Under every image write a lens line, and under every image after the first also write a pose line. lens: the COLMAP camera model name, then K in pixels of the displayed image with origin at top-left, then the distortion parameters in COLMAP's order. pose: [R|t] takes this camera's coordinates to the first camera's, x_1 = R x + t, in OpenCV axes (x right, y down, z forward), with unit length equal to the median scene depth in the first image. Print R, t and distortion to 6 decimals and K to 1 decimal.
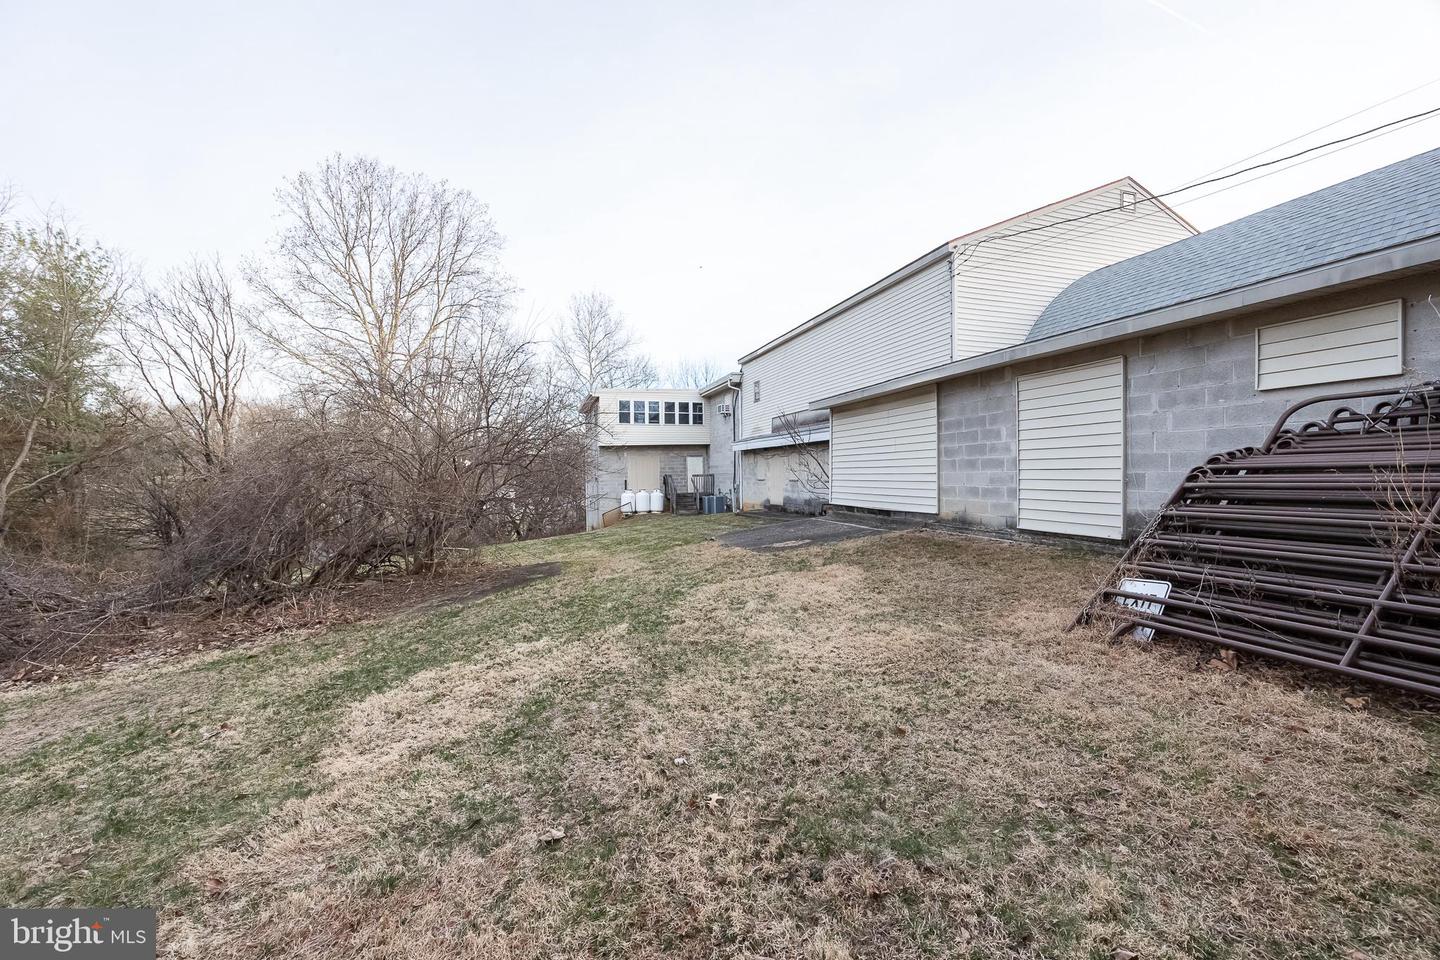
lens RADIAL K [[555.4, 0, 718.0], [0, 555.4, 480.6], [0, 0, 1]] dist [-0.003289, 0.000291]
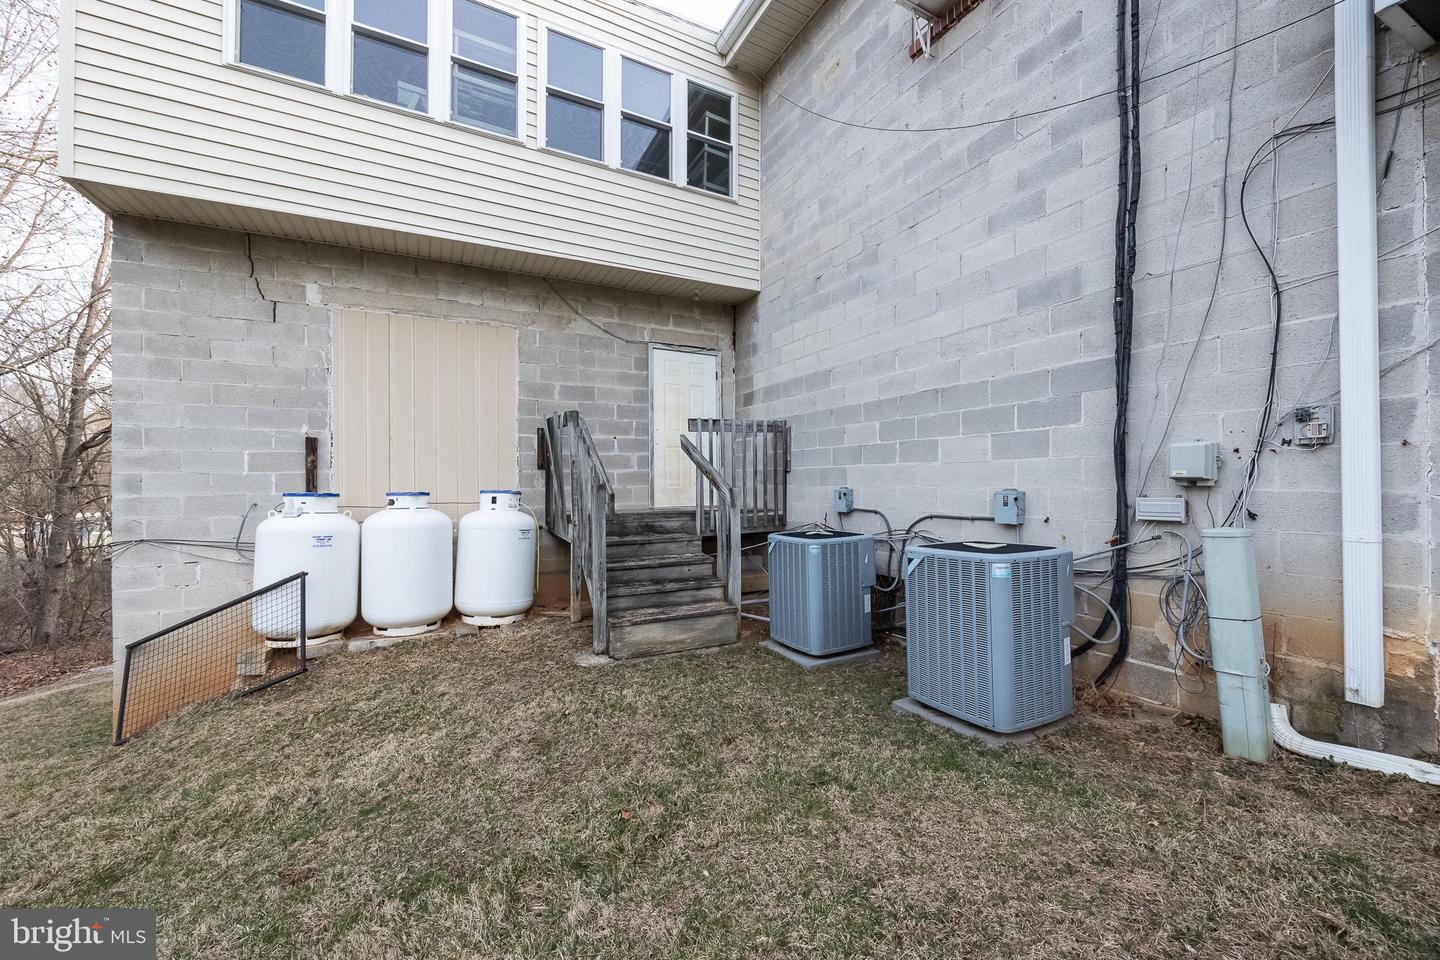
lens RADIAL K [[555.4, 0, 710.7], [0, 555.4, 472.6], [0, 0, 1]] dist [-0.003289, 0.000291]
pose [[0.987770, 0.012290, 0.155432, -0.070381], [-0.007600, 0.999499, -0.030732, 0.014703], [-0.155732, 0.029174, 0.987368, 0.822747]]
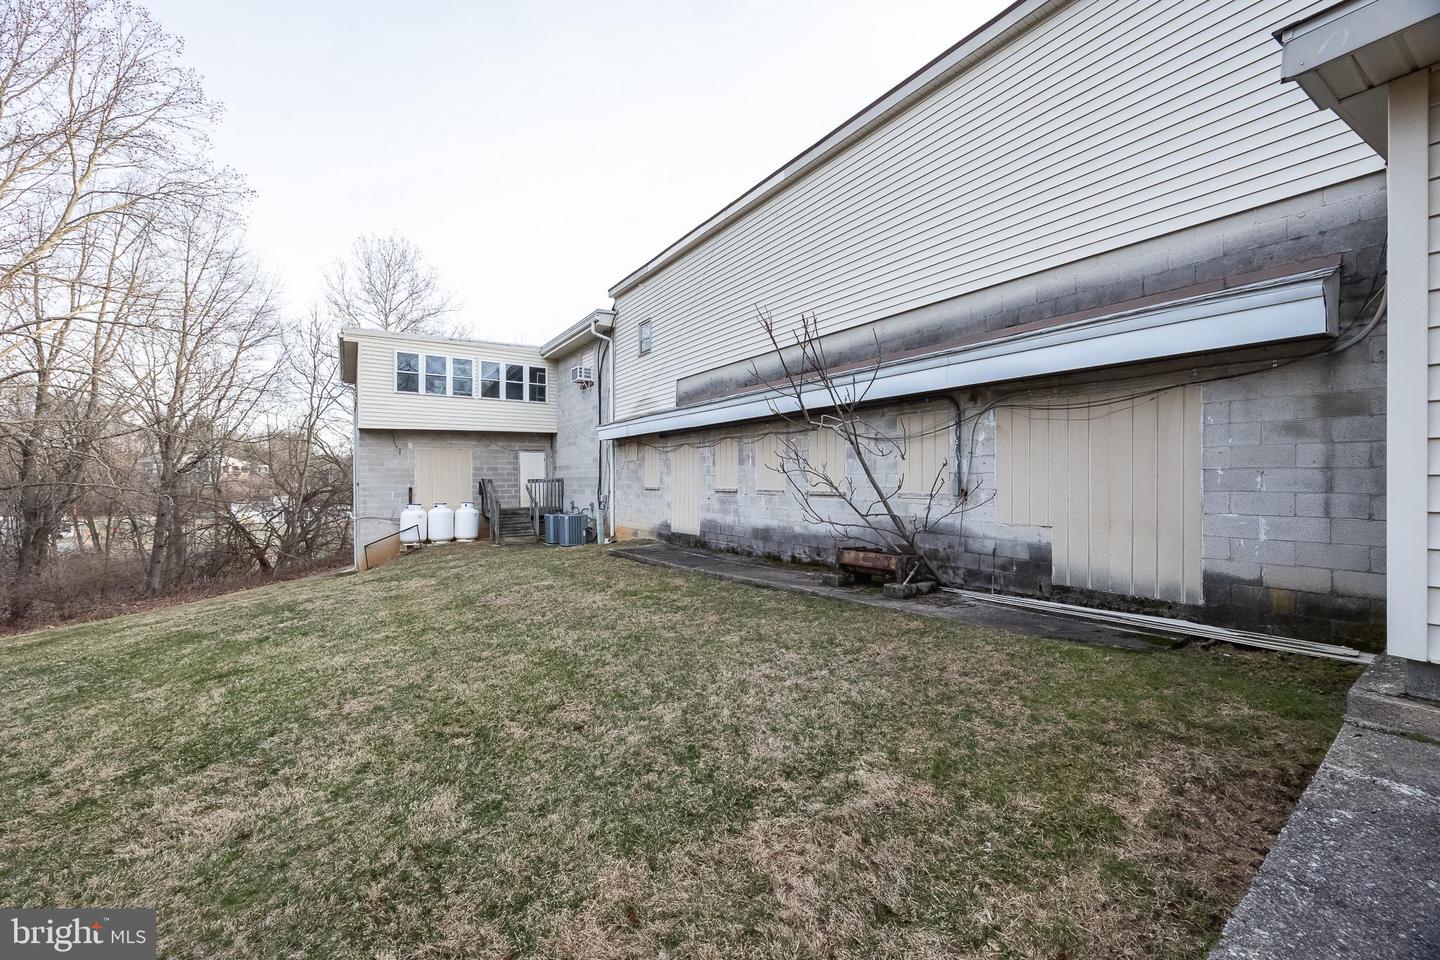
lens RADIAL K [[555.4, 0, 718.3], [0, 555.4, 478.9], [0, 0, 1]] dist [-0.003289, 0.000291]
pose [[0.960841, 0.007475, 0.276998, -0.013168], [-0.003482, 0.999883, -0.014905, -0.002649], [-0.277077, 0.013357, 0.960755, 0.338221]]
